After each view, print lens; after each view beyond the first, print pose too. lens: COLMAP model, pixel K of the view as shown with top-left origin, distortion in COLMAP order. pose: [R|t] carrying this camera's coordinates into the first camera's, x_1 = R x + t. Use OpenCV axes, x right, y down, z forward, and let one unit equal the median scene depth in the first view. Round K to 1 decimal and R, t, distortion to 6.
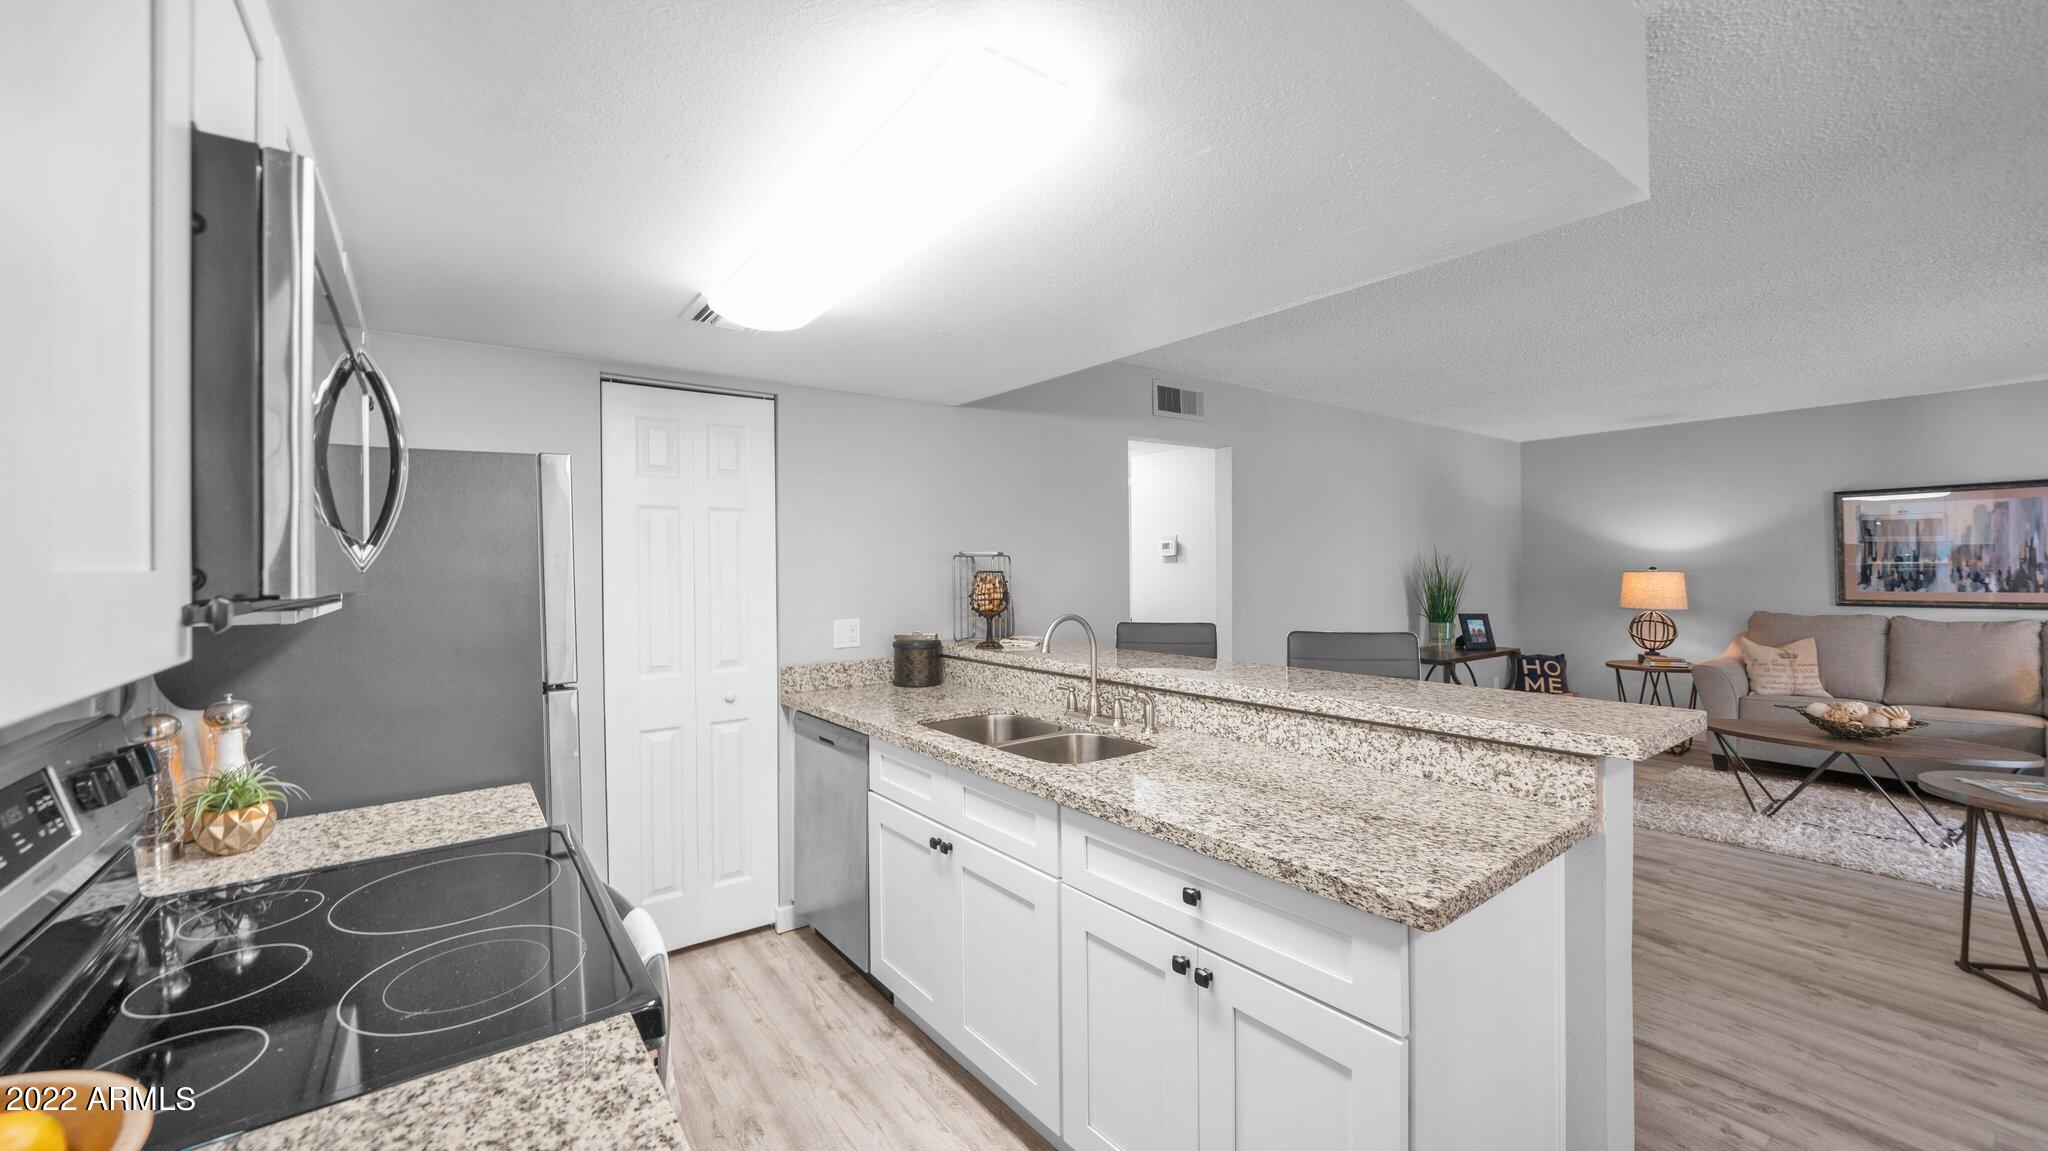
lens RADIAL K [[784.1, 0, 1024.0], [0, 784.1, 575.5], [0, 0, 1]] dist [-0.000549, -0.000074]
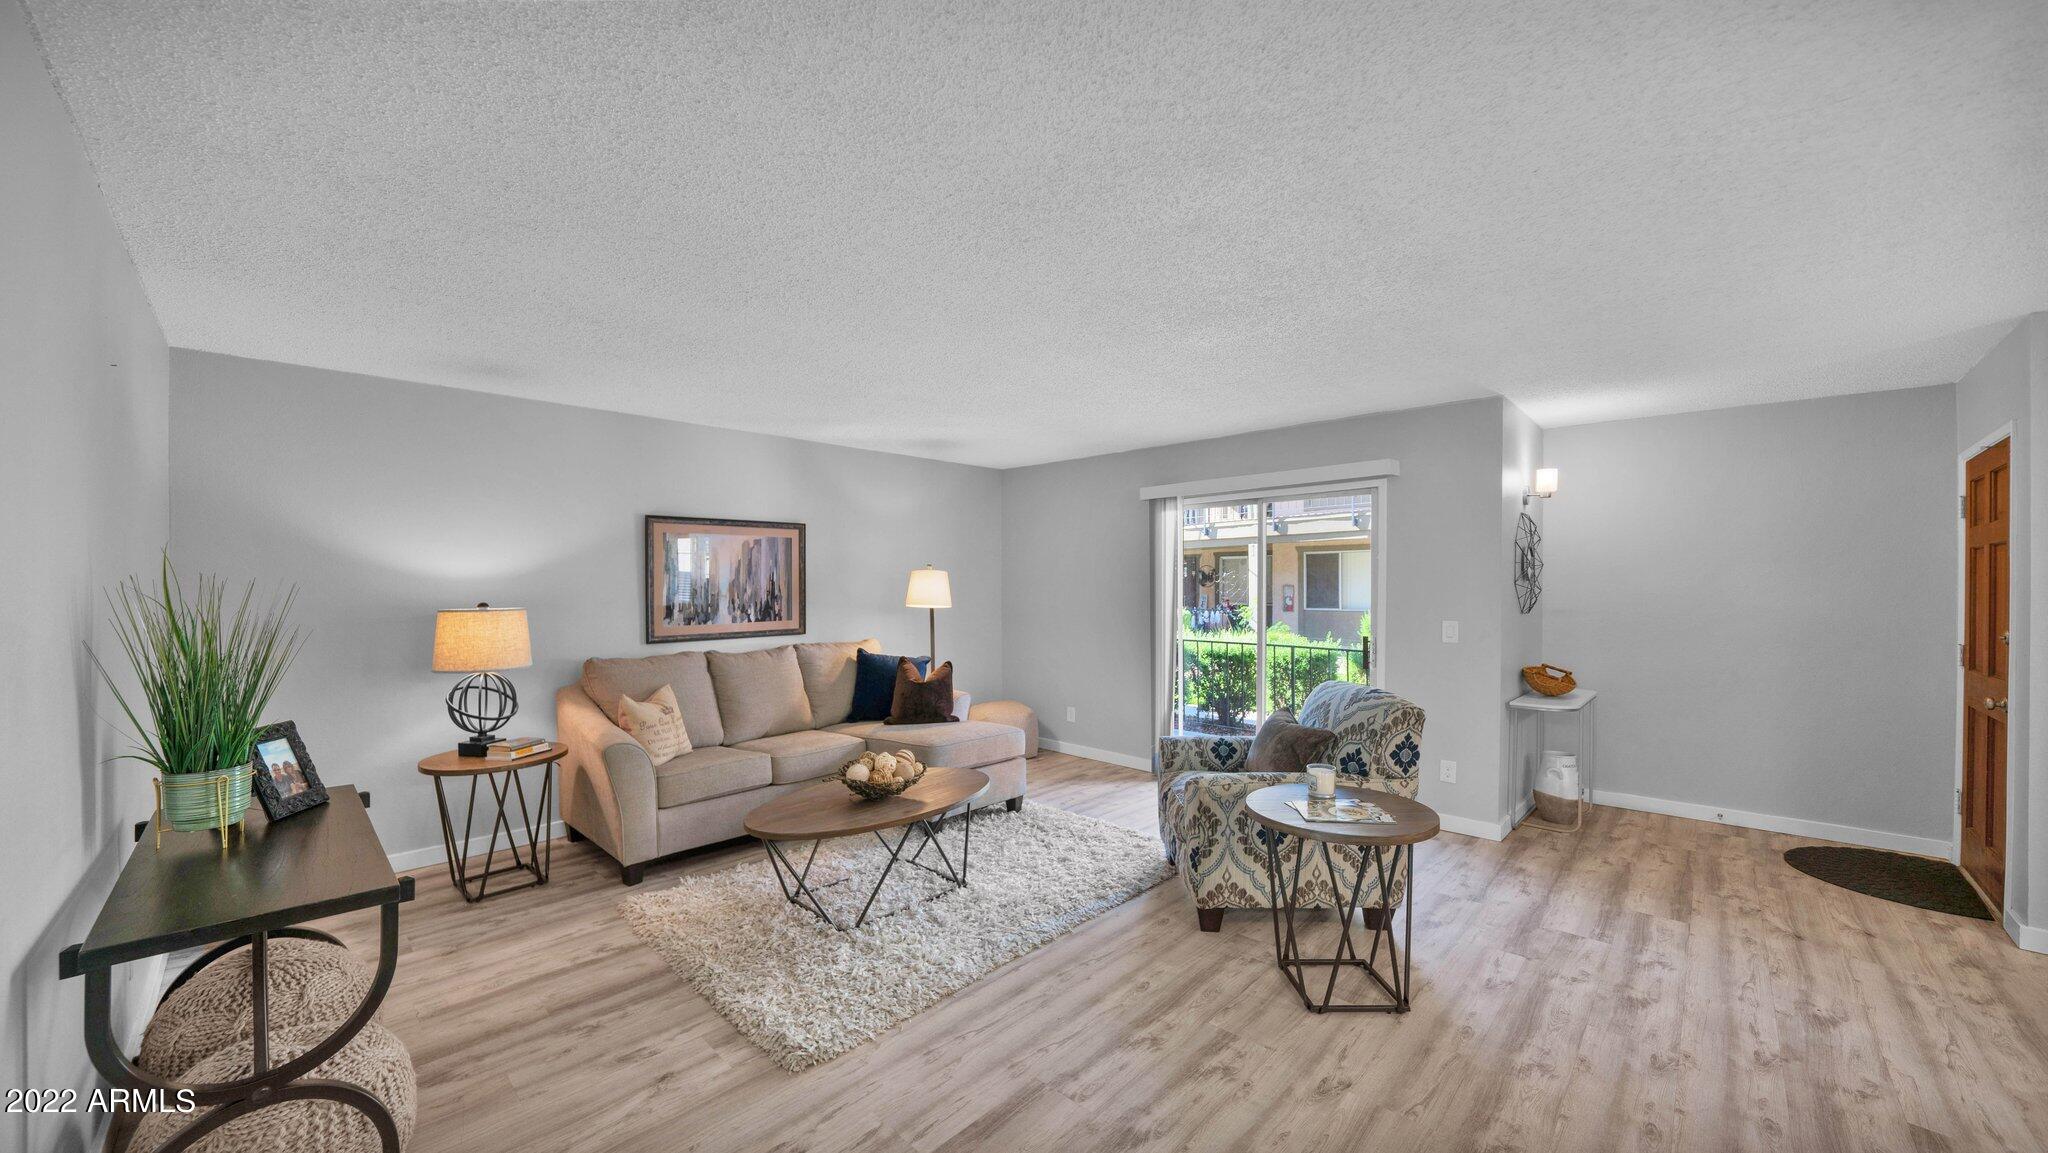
lens RADIAL K [[748.5, 0, 1024.0], [0, 748.5, 576.5], [0, 0, 1]] dist [-0.001579, -0.000102]
pose [[-0.139857, 0.020563, 0.989958, 0.160435], [0.017783, 0.999675, -0.018253, -0.015548], [-0.990012, 0.015052, -0.140177, 0.750480]]
